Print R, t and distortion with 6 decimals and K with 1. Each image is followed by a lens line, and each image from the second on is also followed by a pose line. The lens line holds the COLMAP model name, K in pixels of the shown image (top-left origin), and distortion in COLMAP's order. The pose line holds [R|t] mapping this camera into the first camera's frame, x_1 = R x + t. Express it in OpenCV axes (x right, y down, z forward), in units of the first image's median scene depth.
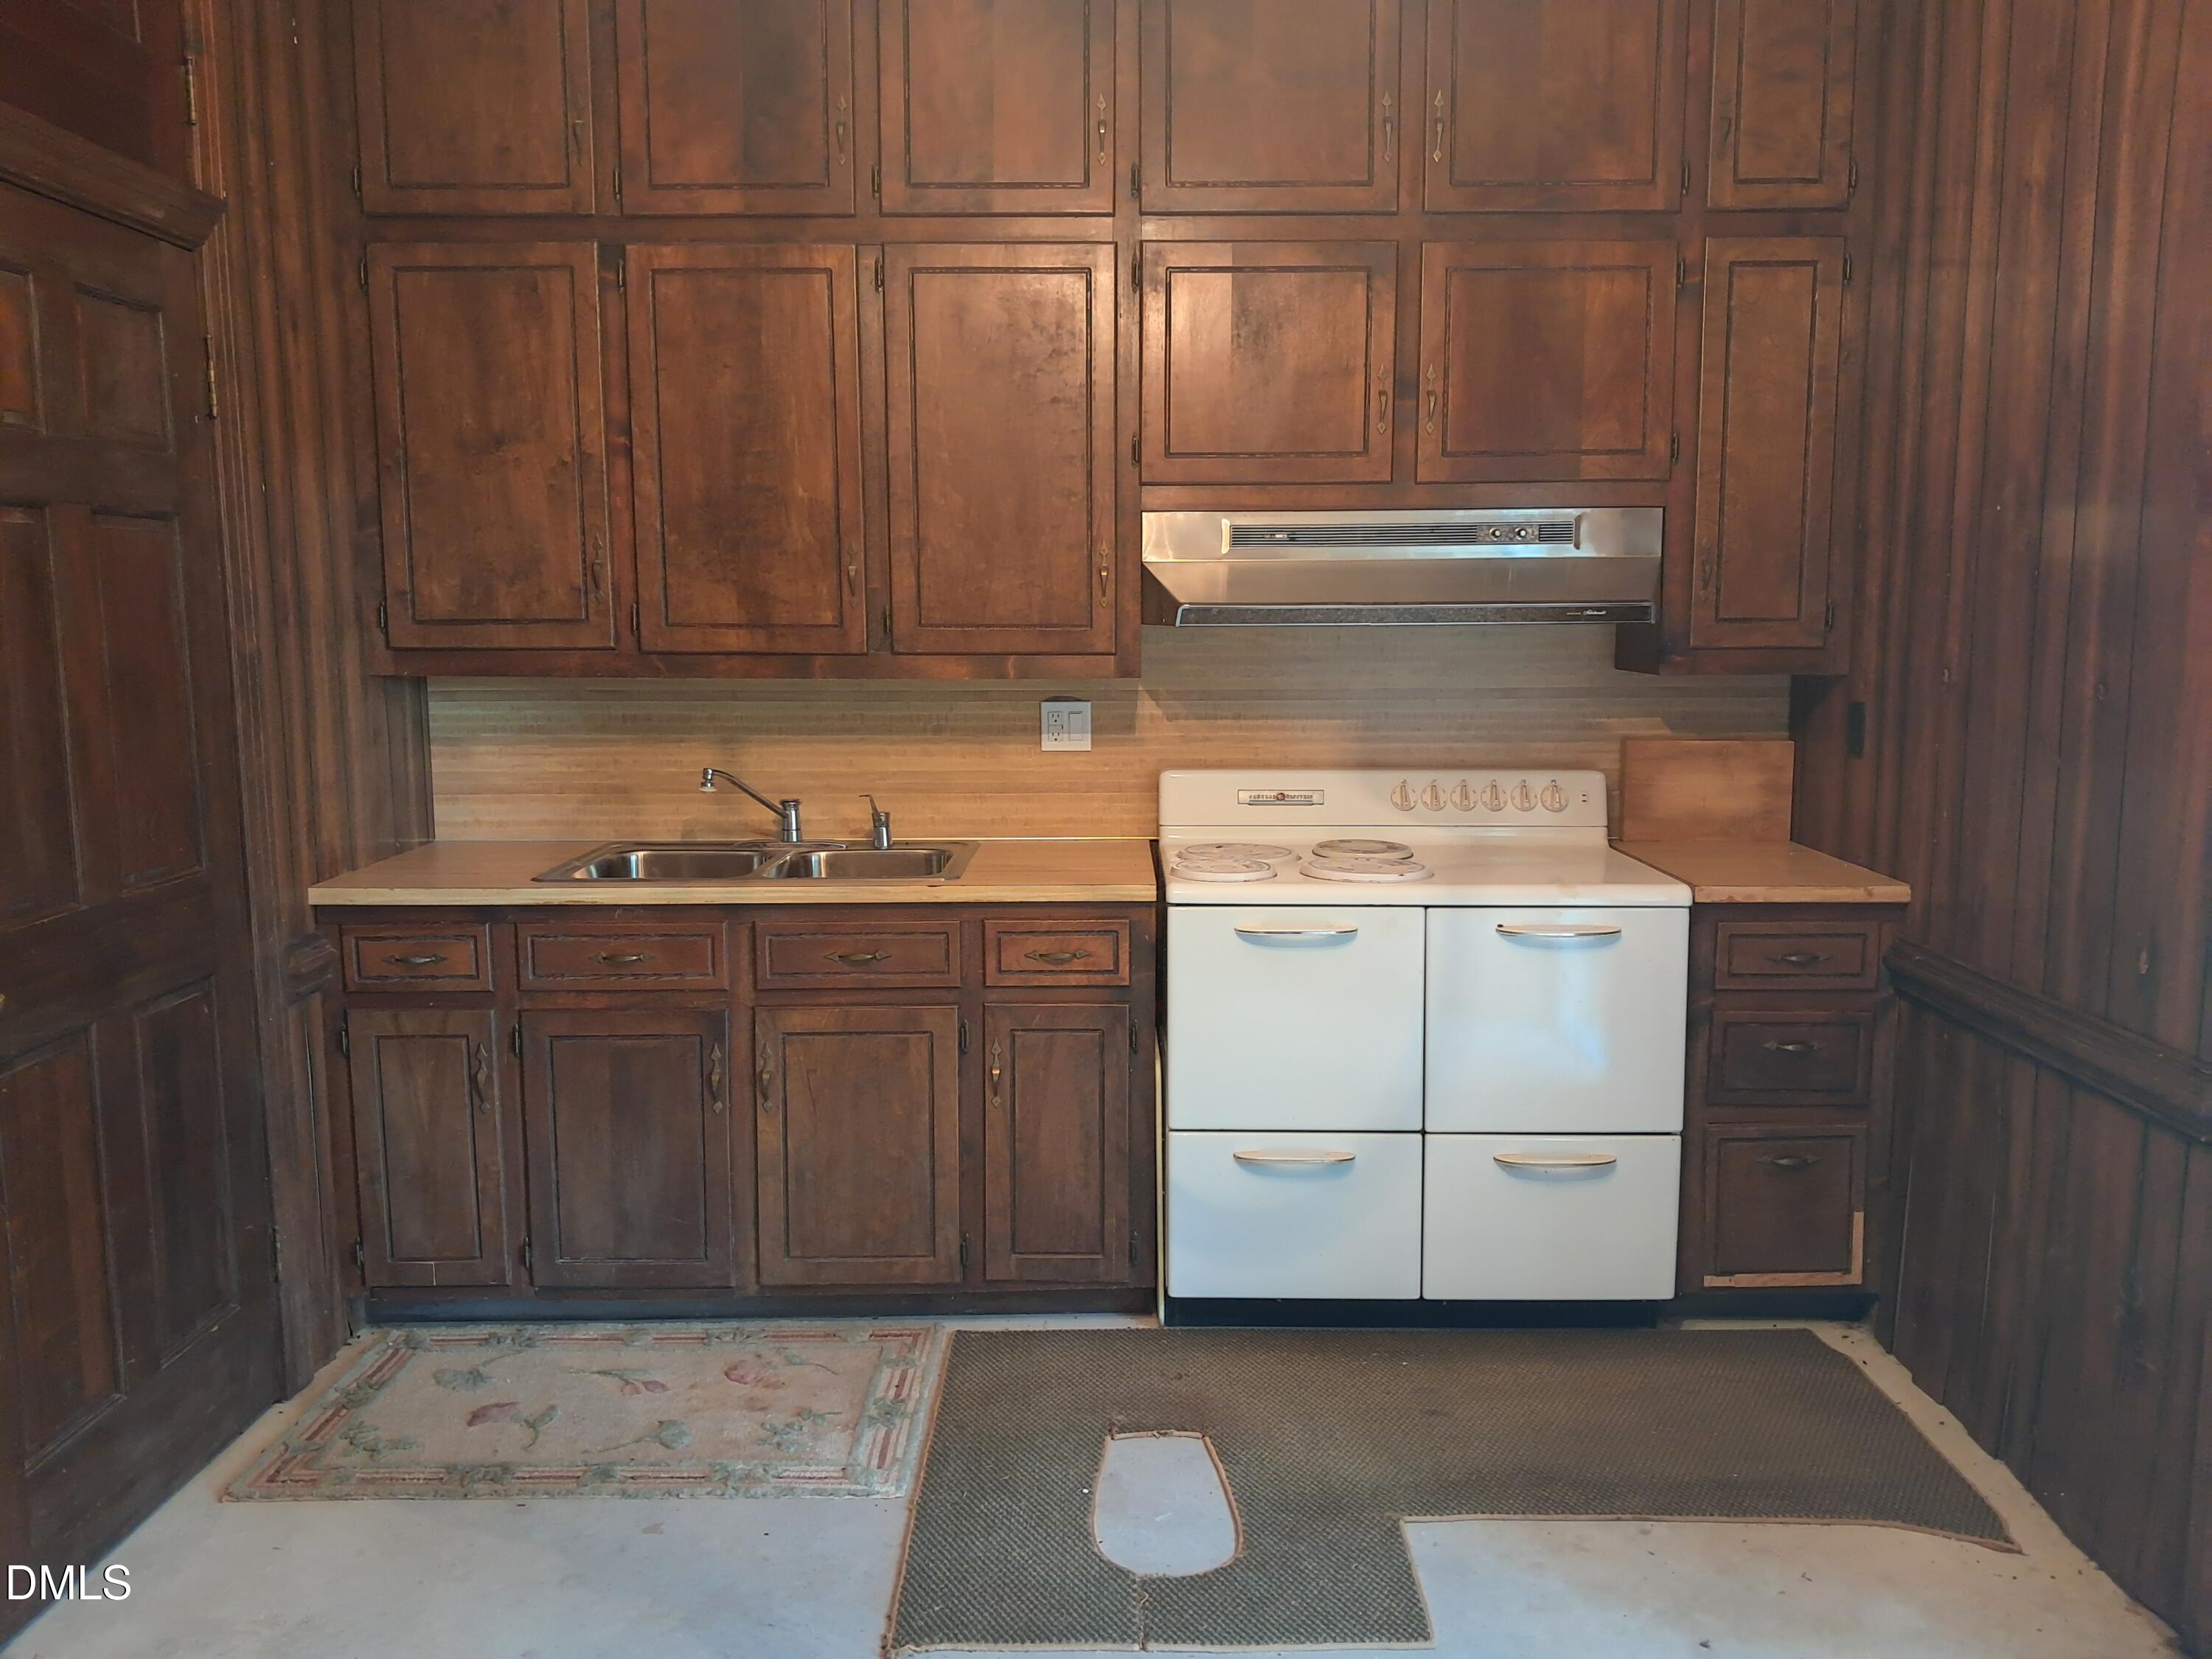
lens RADIAL K [[1578.4, 0, 1108.7], [0, 1578.4, 825.1], [0, 0, 1]] dist [0.004938, -0.082104]
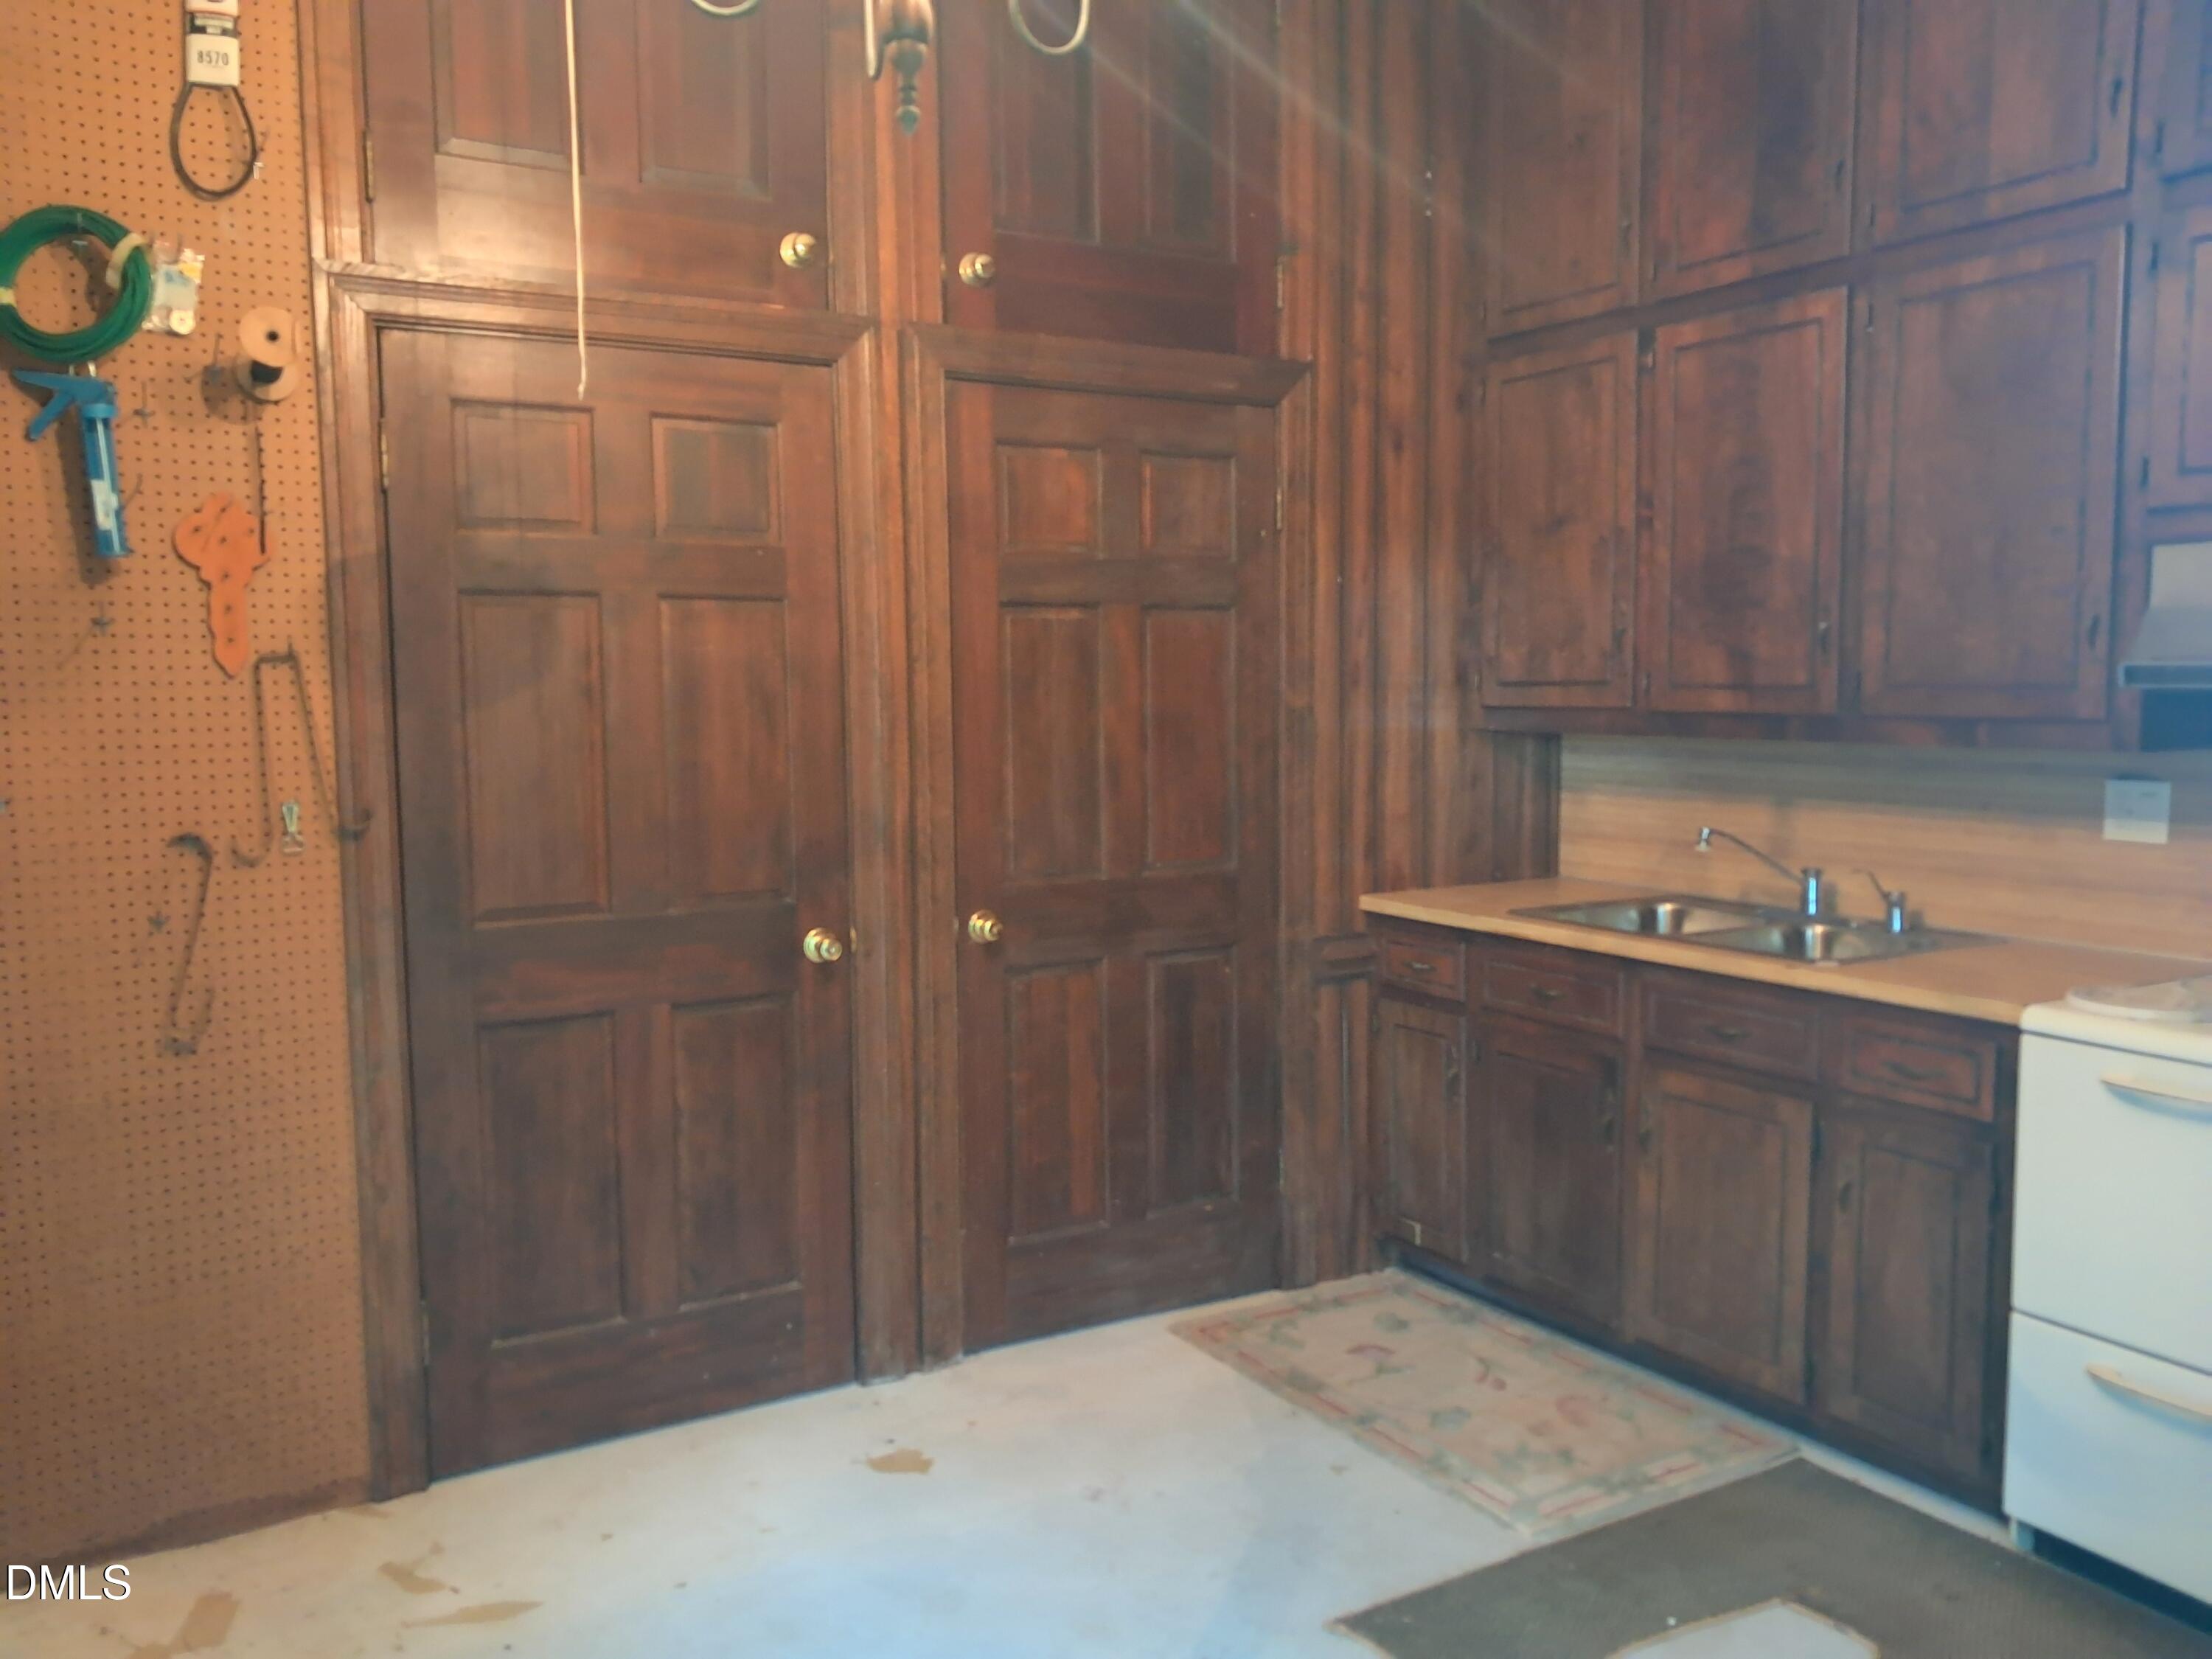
lens RADIAL K [[1578.4, 0, 1108.7], [0, 1578.4, 825.1], [0, 0, 1]] dist [0.004938, -0.082104]
pose [[0.525510, 0.073518, -0.847605, 0.425149], [-0.103742, 0.994362, 0.021928, -0.021593], [0.844439, 0.076409, 0.530174, 0.153102]]
